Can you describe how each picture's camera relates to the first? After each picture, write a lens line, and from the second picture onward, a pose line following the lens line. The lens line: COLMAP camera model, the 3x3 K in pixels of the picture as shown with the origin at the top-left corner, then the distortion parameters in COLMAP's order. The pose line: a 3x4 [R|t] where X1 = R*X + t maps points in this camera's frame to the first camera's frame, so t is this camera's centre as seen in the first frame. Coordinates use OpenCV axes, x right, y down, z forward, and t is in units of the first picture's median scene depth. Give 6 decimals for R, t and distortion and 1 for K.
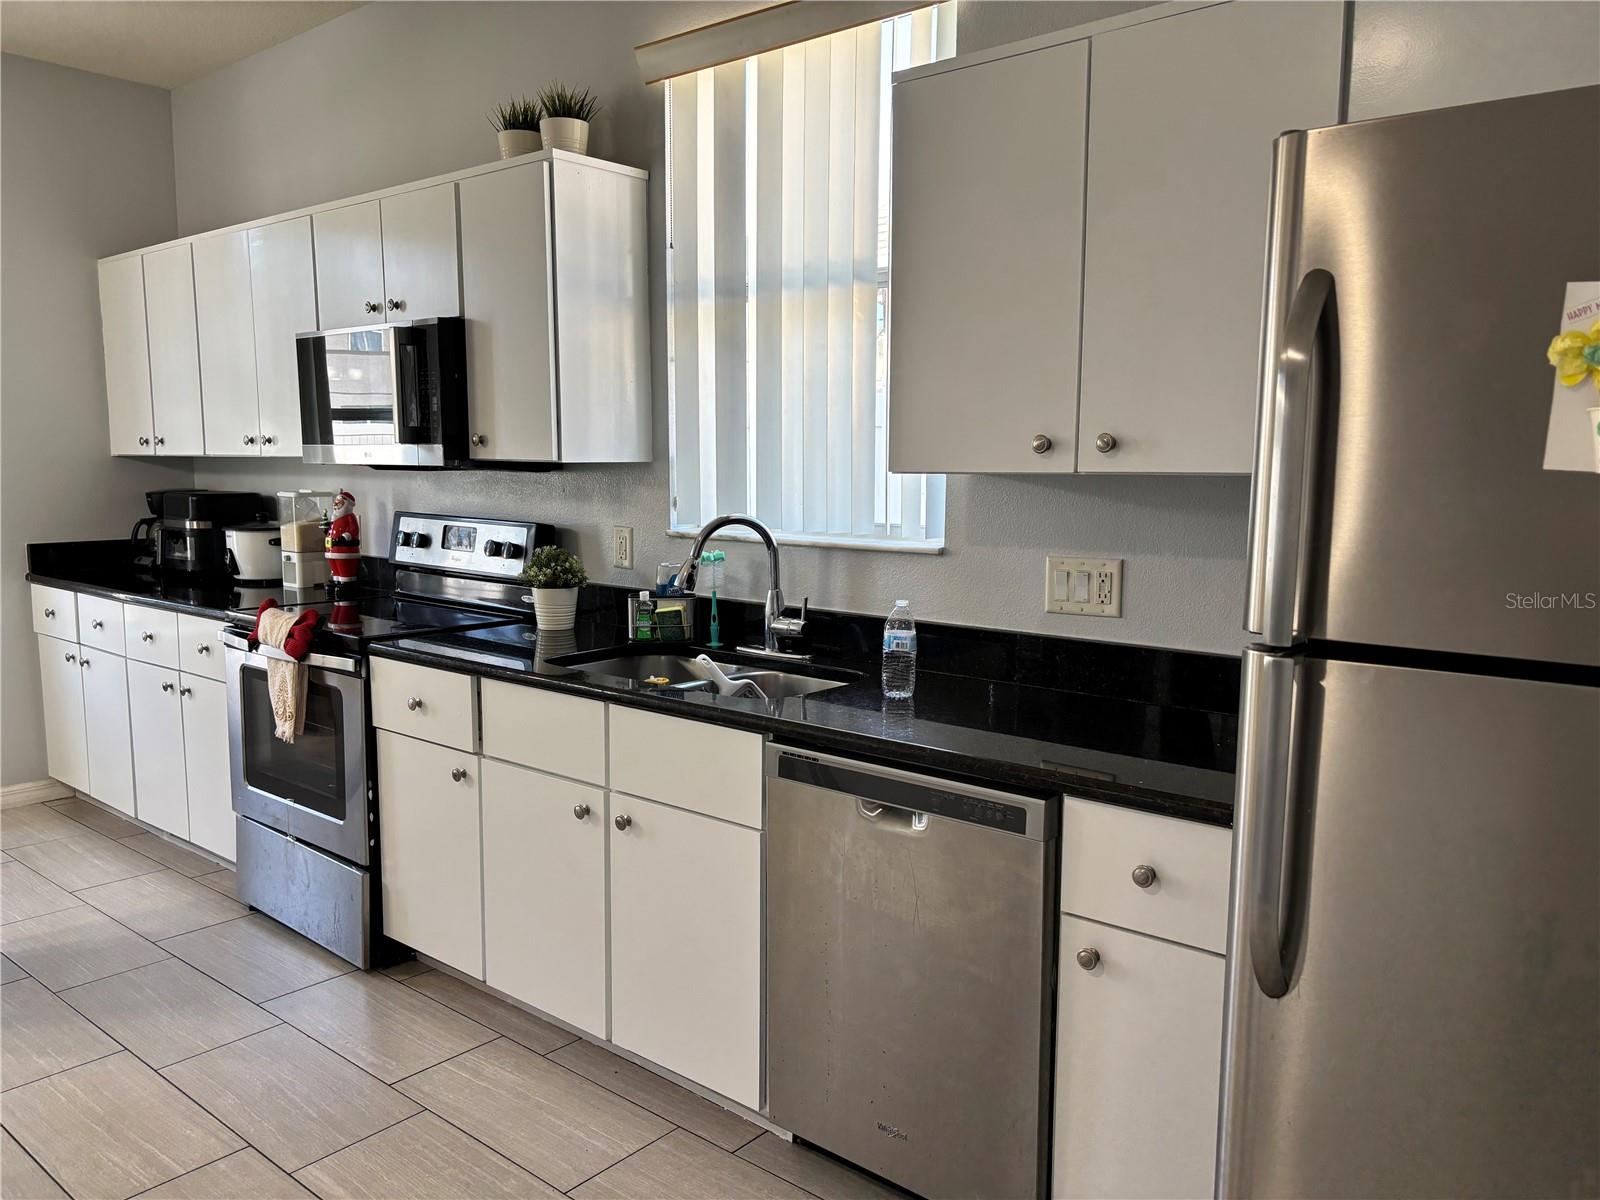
lens RADIAL K [[1214.2, 0, 817.7], [0, 1214.2, 613.2], [0, 0, 1]] dist [0.057330, -0.066833]
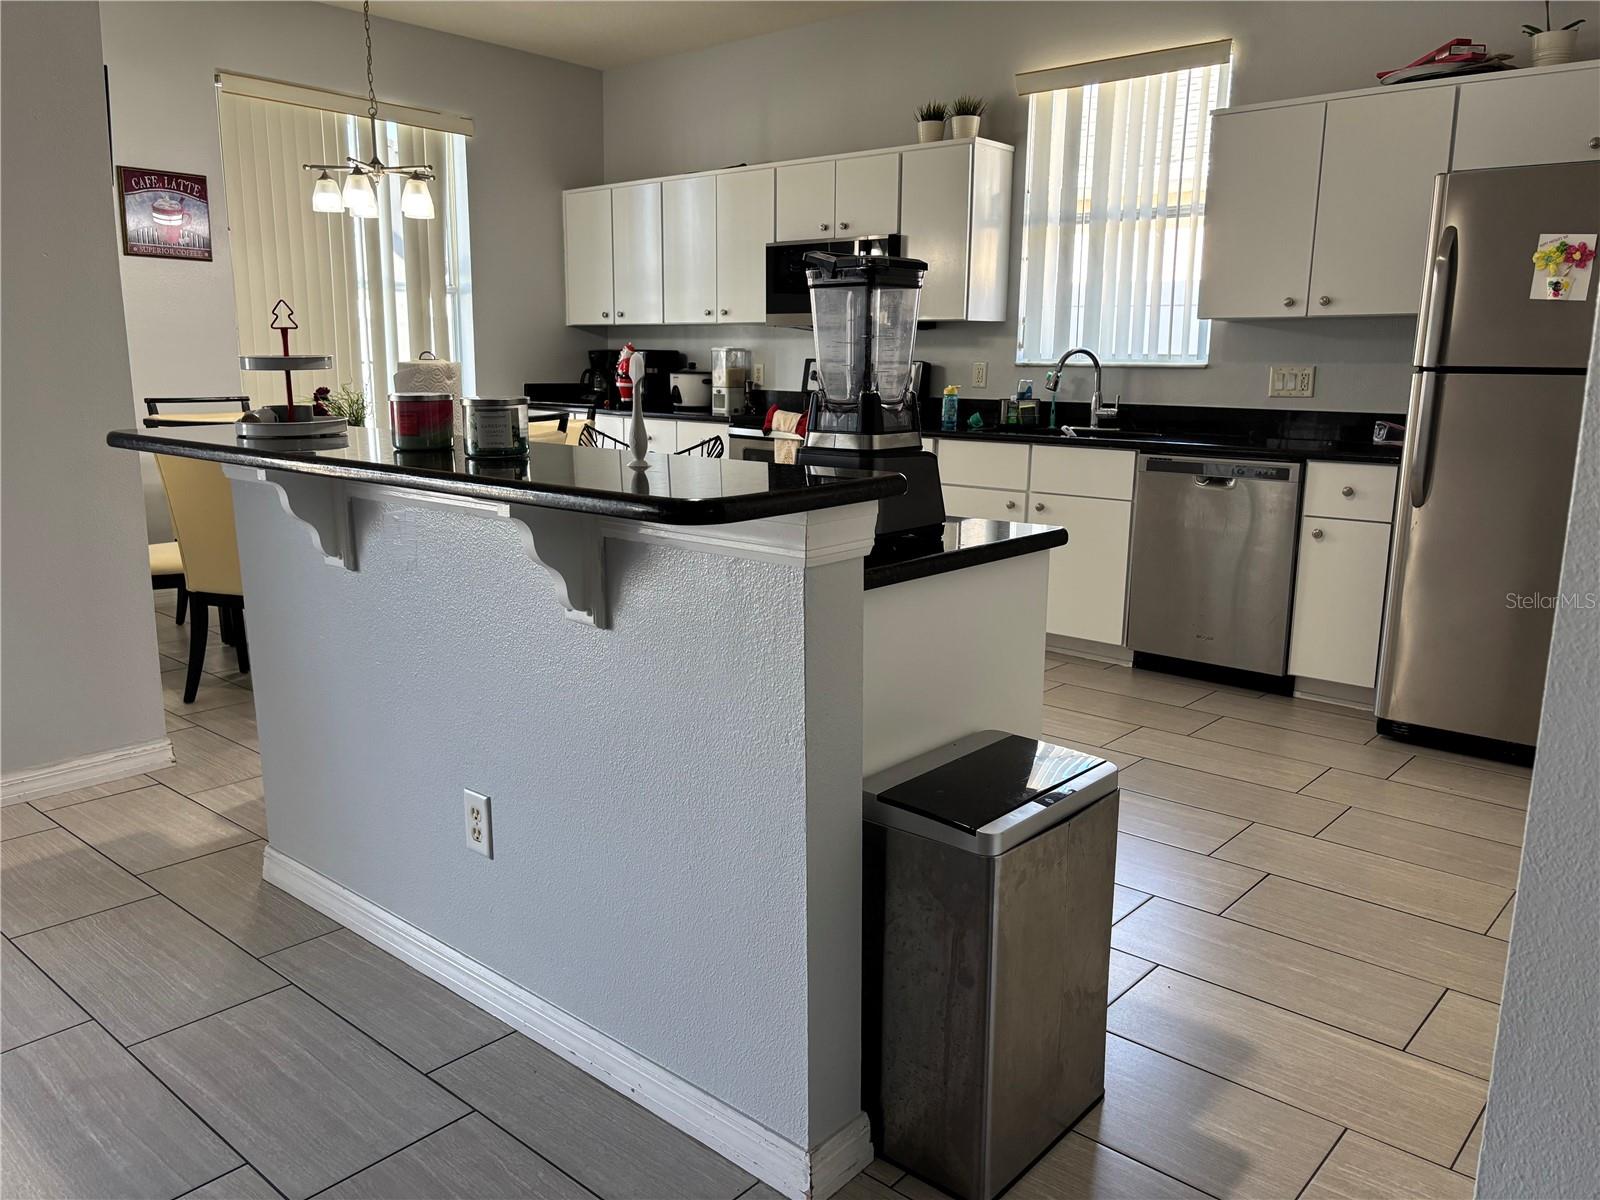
lens RADIAL K [[1214.2, 0, 799.0], [0, 1214.2, 595.9], [0, 0, 1]] dist [0.057330, -0.066833]
pose [[0.999776, 0.009318, -0.019020, -0.400883], [-0.008084, 0.997920, 0.063948, 0.153511], [0.019576, -0.063780, 0.997772, -0.738034]]
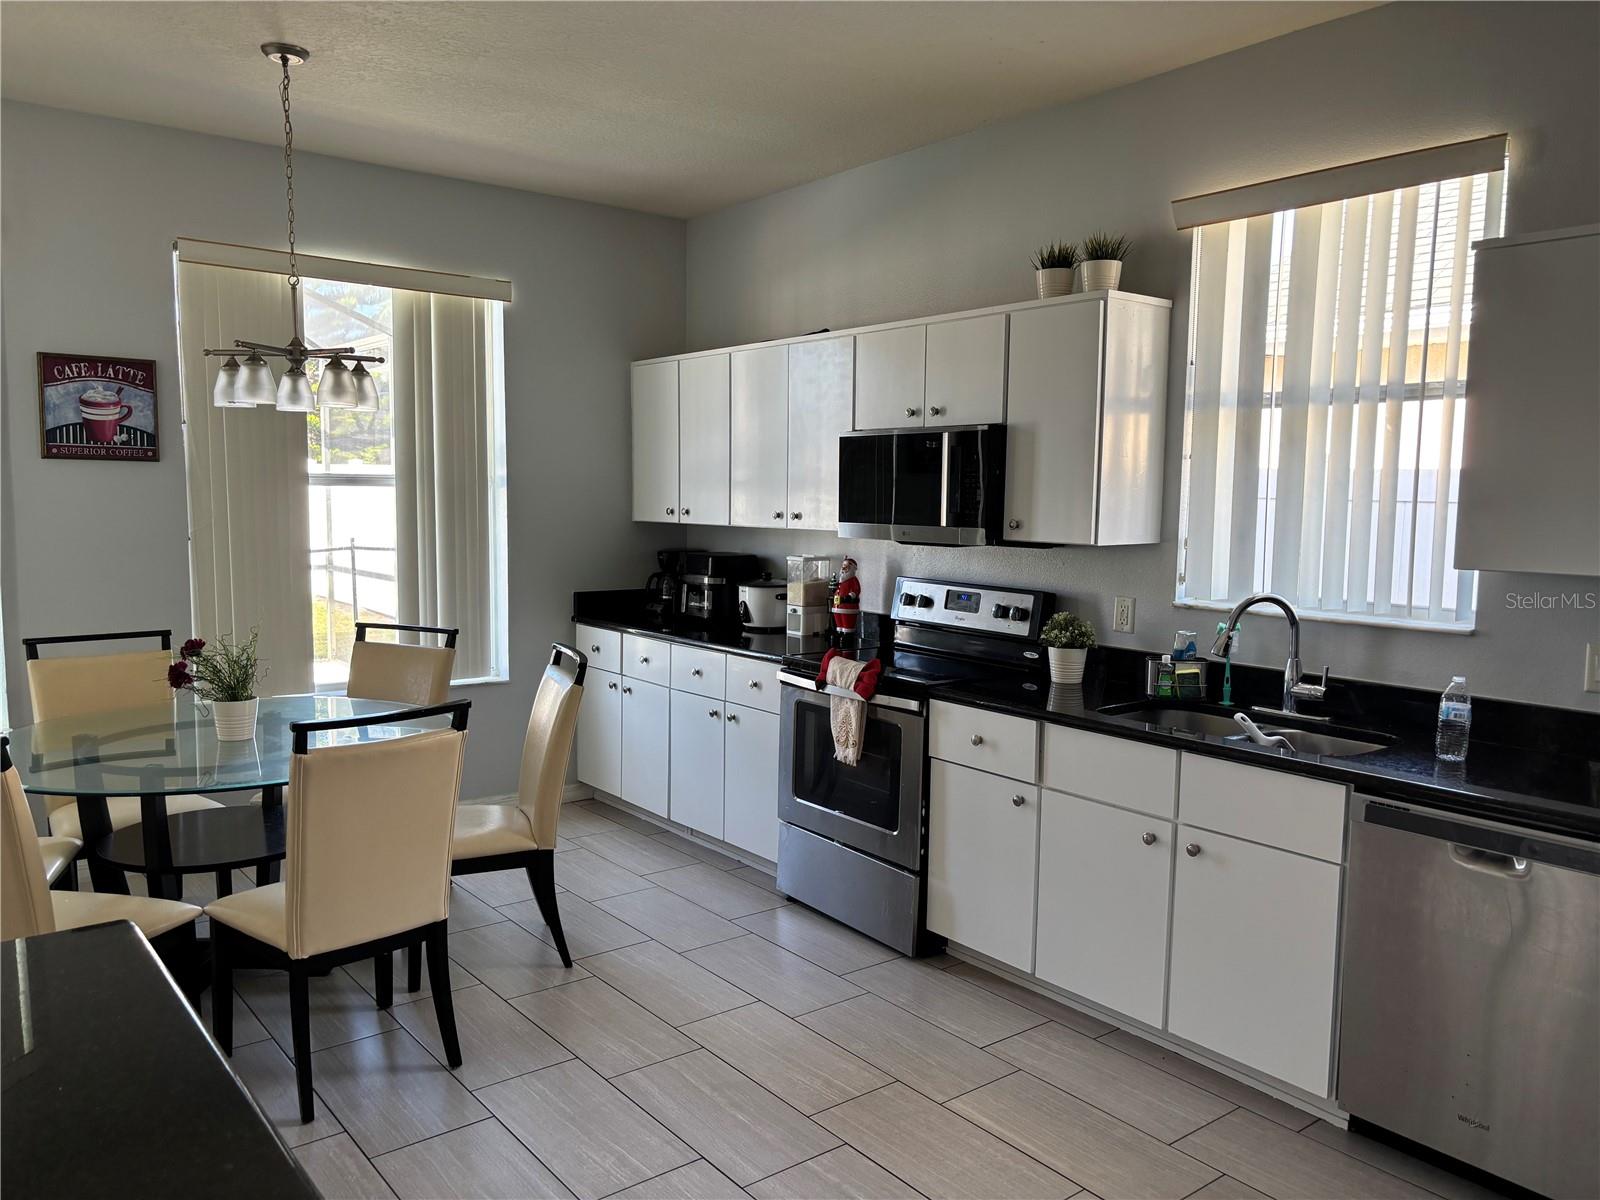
lens RADIAL K [[1214.2, 0, 810.7], [0, 1214.2, 612.7], [0, 0, 1]] dist [0.057330, -0.066833]
pose [[0.979022, 0.028681, -0.201727, -0.235235], [-0.034925, 0.999013, -0.027461, -0.014224], [0.200740, 0.033930, 0.979057, -0.223373]]
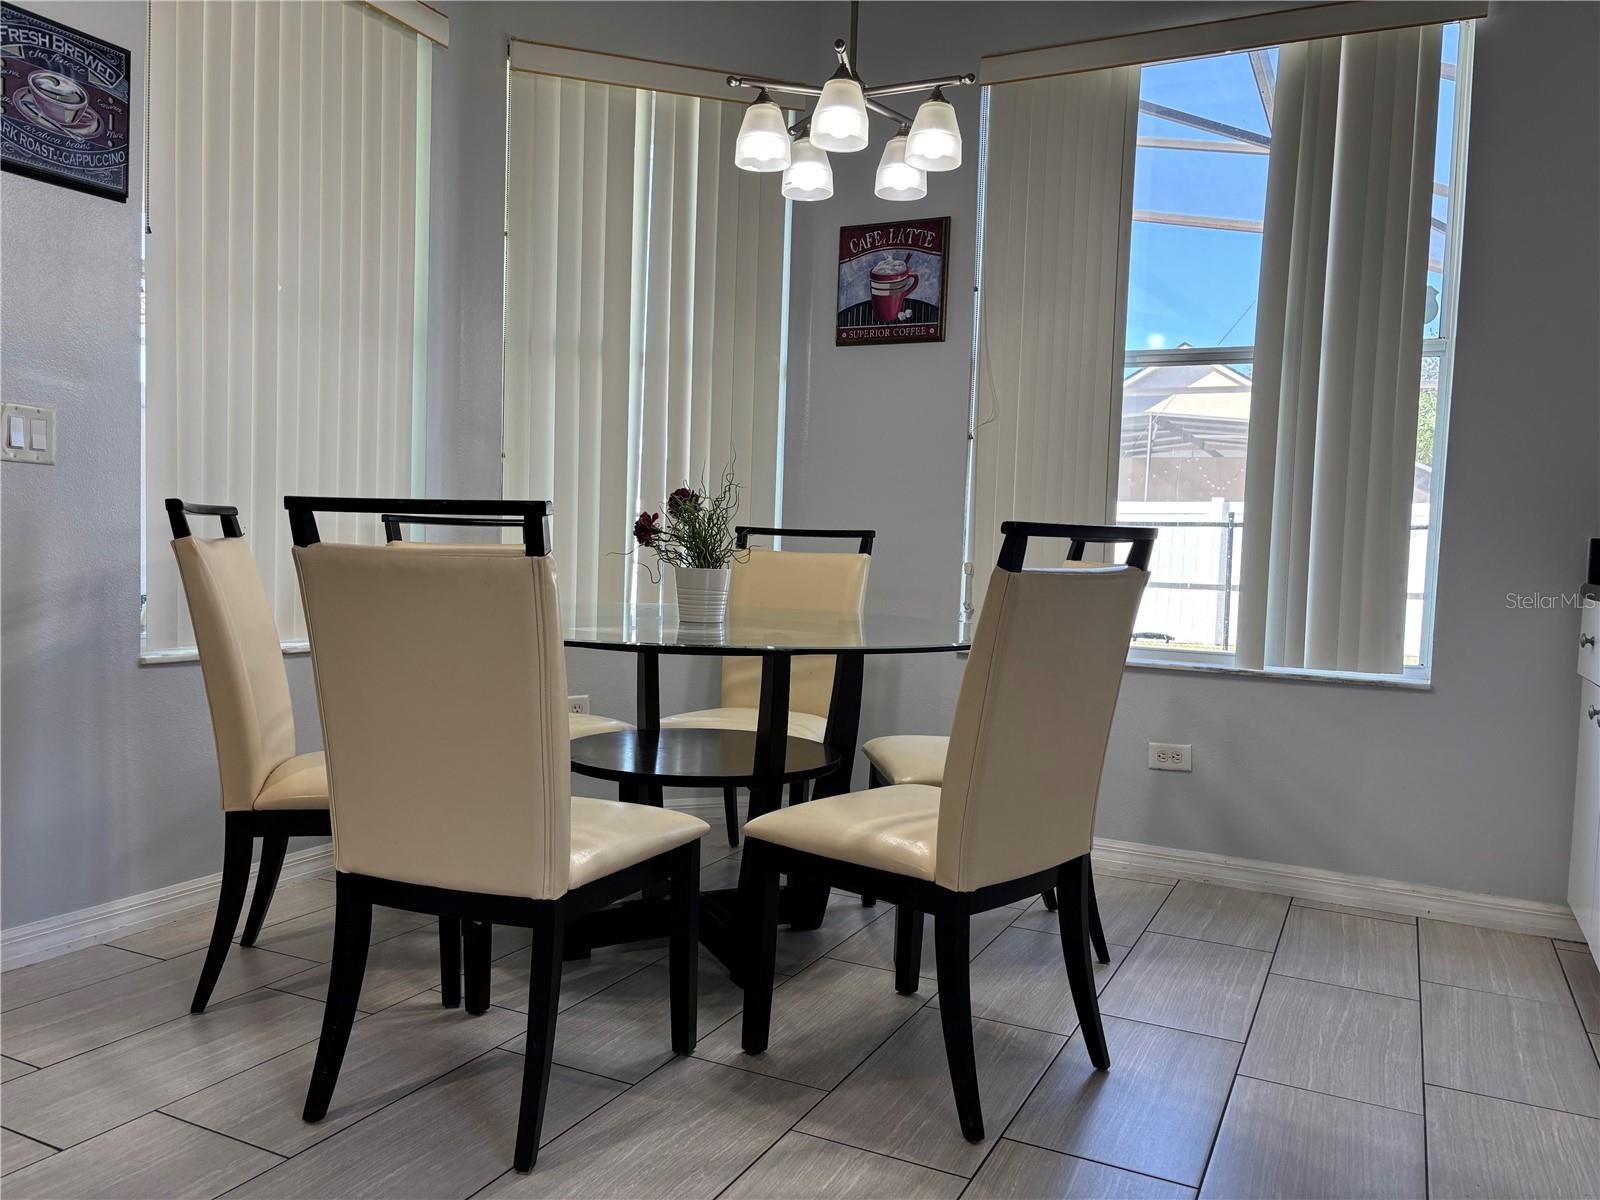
lens RADIAL K [[1214.2, 0, 790.4], [0, 1214.2, 624.5], [0, 0, 1]] dist [0.057330, -0.066833]
pose [[0.222285, 0.064035, -0.972877, -0.152549], [-0.162544, 0.986310, 0.027781, 0.056629], [0.961337, 0.151960, 0.229651, 0.651386]]
